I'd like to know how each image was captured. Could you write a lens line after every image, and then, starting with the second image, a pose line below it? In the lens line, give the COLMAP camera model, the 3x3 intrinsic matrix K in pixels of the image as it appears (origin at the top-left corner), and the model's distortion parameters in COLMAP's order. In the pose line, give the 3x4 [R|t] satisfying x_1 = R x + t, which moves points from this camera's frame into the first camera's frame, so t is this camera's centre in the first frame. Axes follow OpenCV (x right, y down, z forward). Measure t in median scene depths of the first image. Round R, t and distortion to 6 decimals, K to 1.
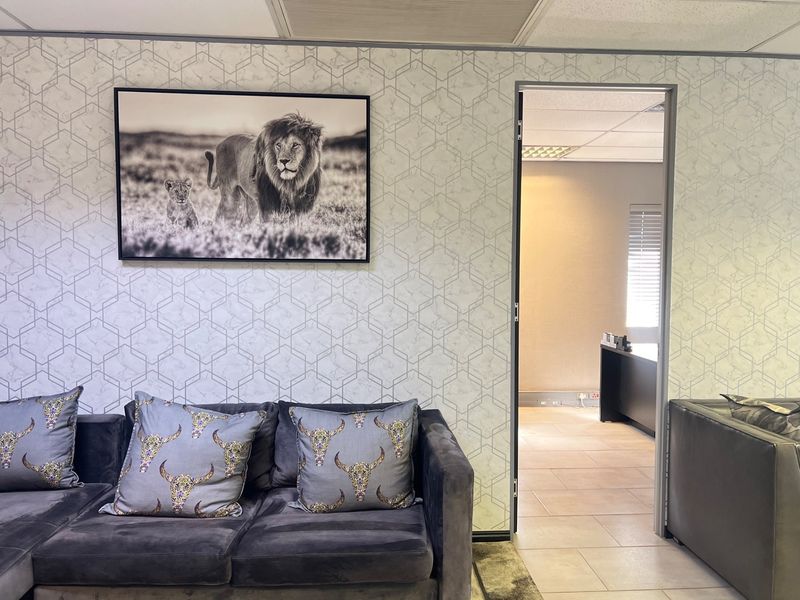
lens RADIAL K [[603.2, 0, 409.0], [0, 603.2, 302.1], [0, 0, 1]] dist [0.060071, -0.063512]
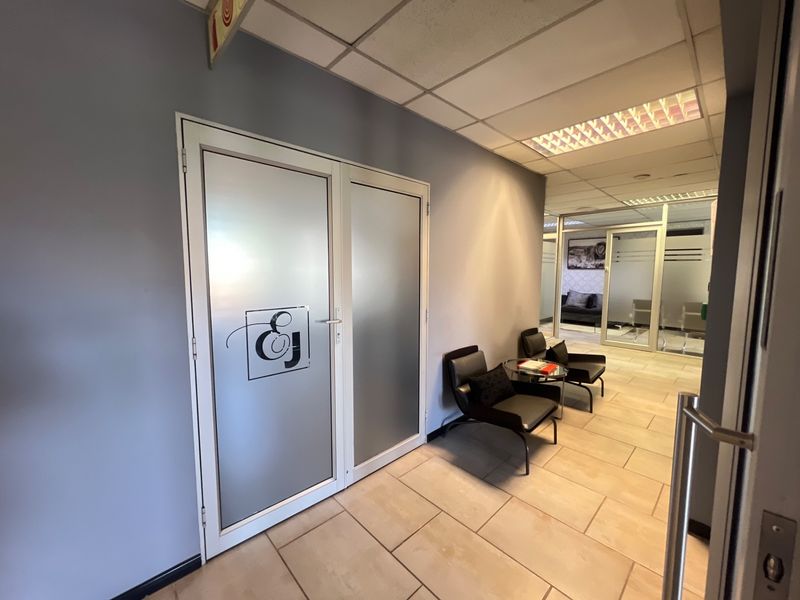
lens RADIAL K [[321.3, 0, 400.1], [0, 321.3, 298.5], [0, 0, 1]] dist [0.000303, -0.000086]
pose [[0.636356, 0.066229, -0.768548, 0.900751], [-0.038812, 0.997795, 0.053848, 0.113337], [0.770419, -0.004437, 0.637523, -2.225200]]
